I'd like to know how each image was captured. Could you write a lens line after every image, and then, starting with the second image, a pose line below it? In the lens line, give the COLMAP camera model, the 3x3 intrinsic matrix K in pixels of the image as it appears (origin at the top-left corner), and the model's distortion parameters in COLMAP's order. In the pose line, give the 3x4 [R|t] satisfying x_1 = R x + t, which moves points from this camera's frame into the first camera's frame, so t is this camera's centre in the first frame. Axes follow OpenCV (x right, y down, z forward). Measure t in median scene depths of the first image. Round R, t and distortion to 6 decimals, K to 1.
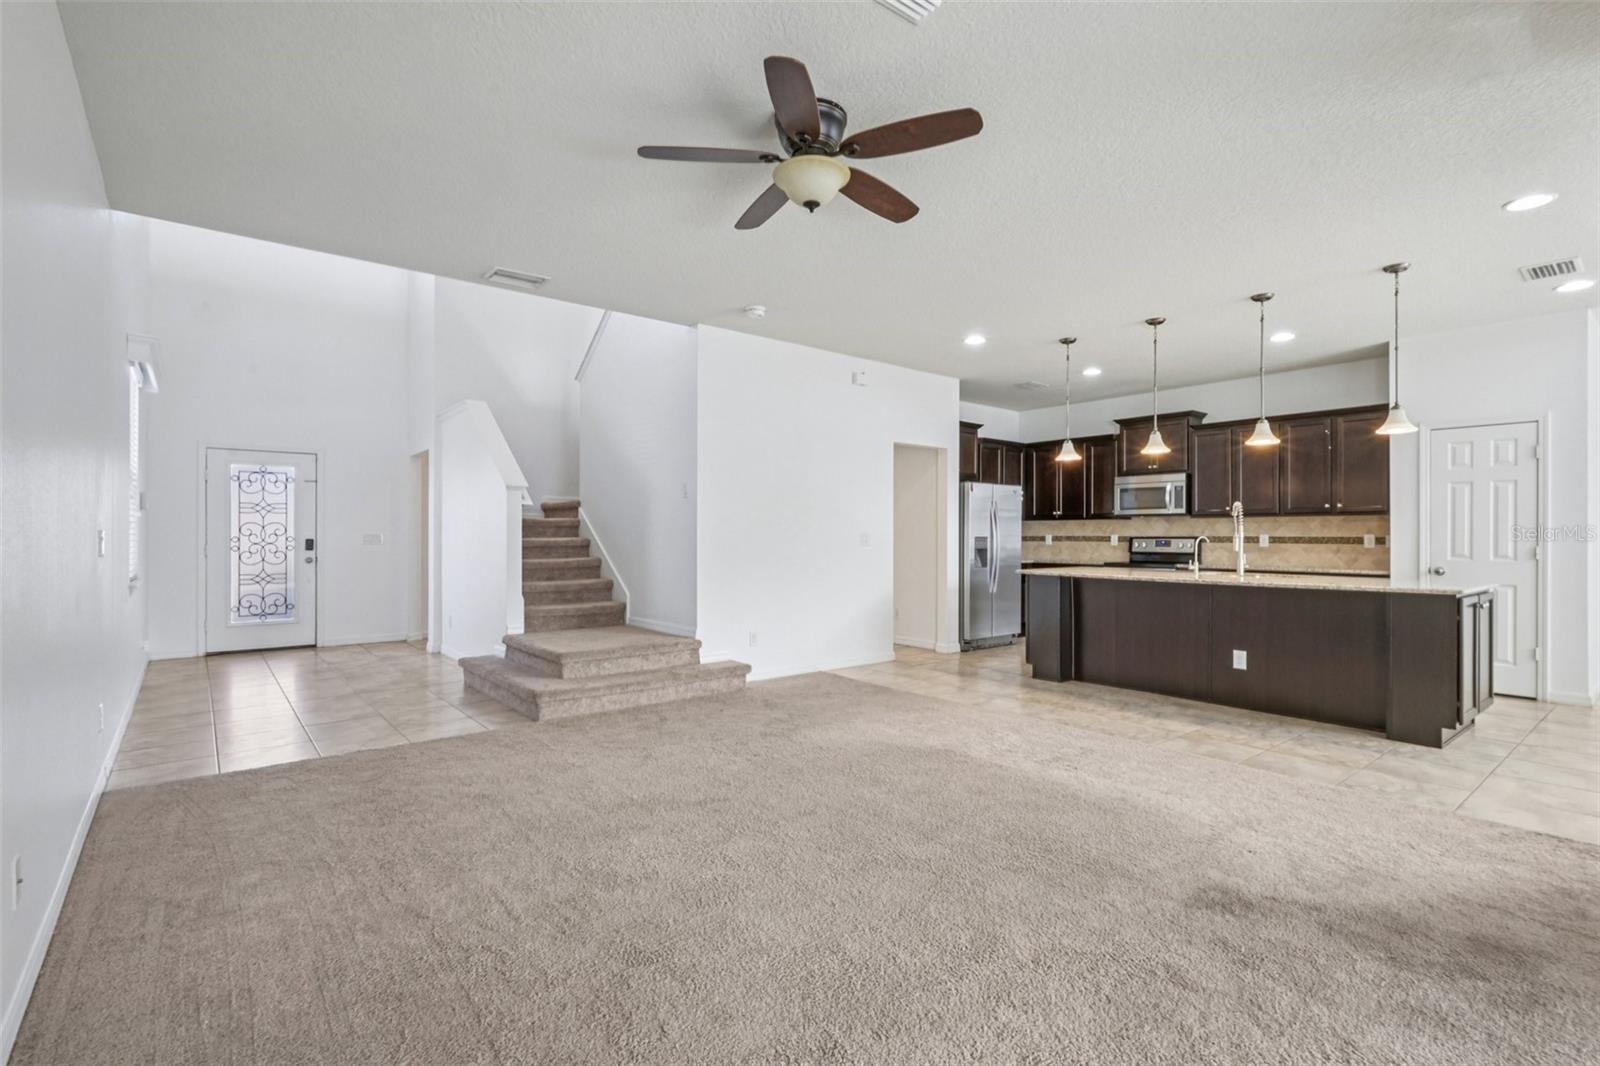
lens RADIAL K [[745.0, 0, 804.3], [0, 745.0, 537.4], [0, 0, 1]] dist [0.005402, 0.000275]
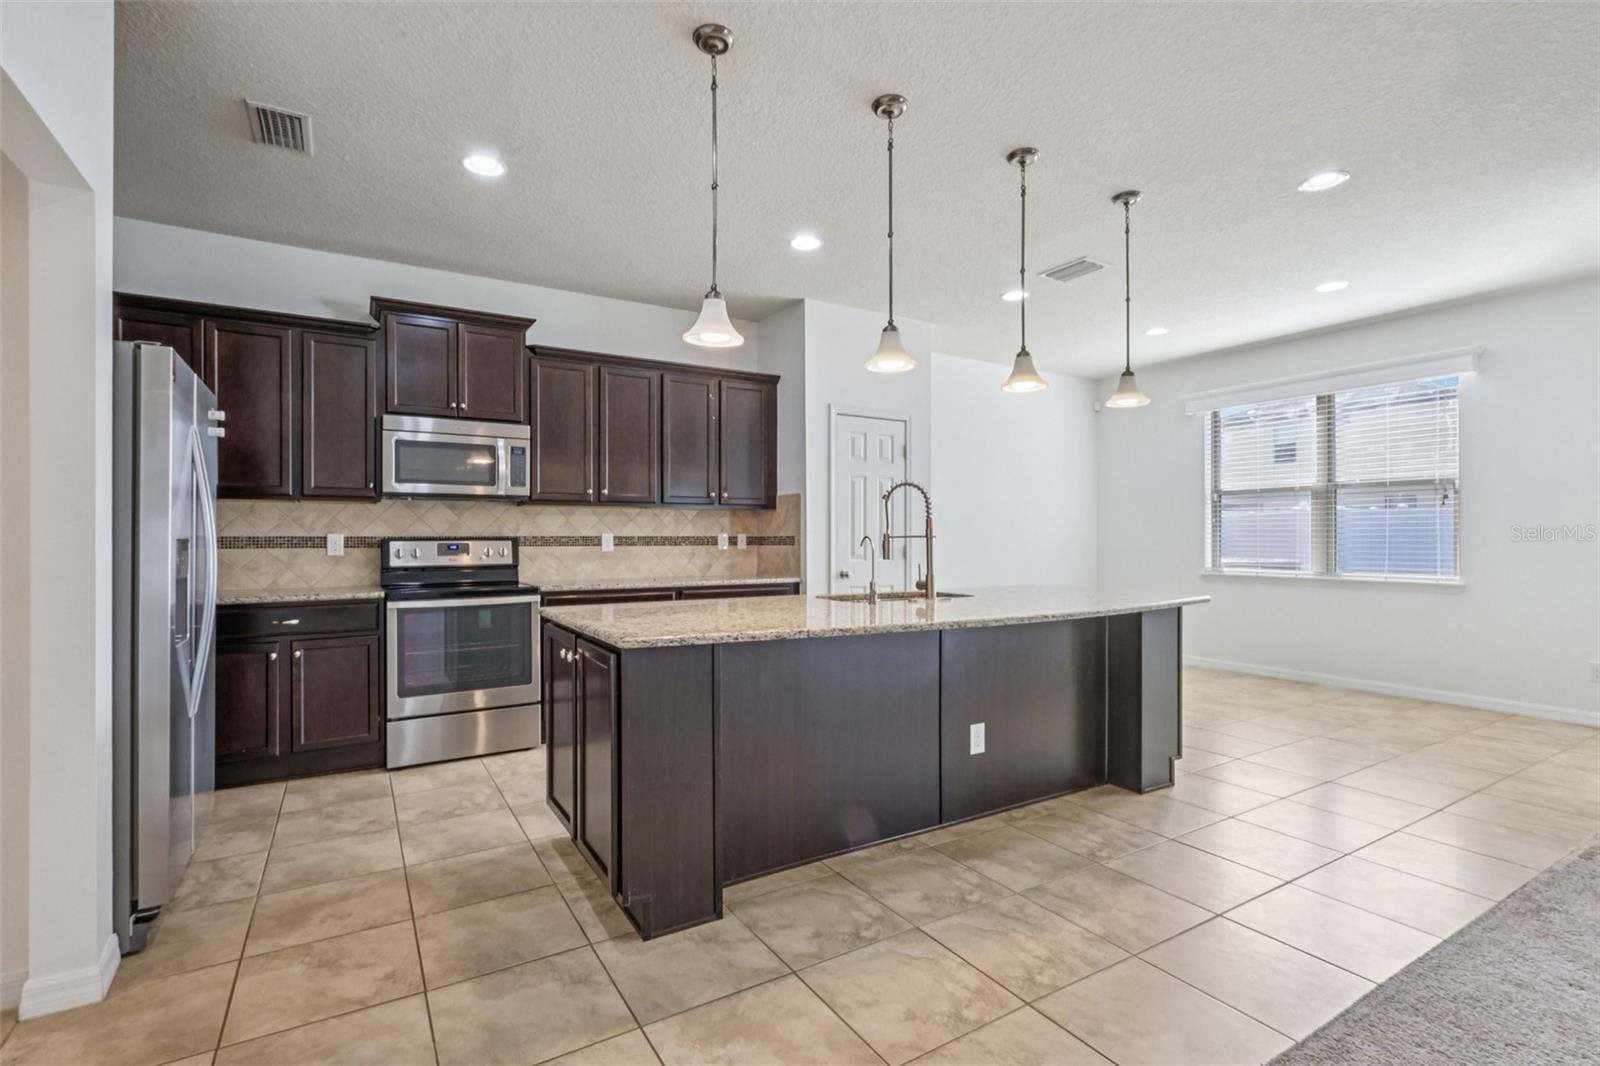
lens RADIAL K [[745.0, 0, 800.9], [0, 745.0, 535.6], [0, 0, 1]] dist [0.005402, 0.000275]
pose [[0.135567, -0.002913, 0.990764, -0.026846], [0.002469, 0.999994, 0.002602, -0.002829], [-0.990765, 0.002094, 0.135573, 0.716080]]
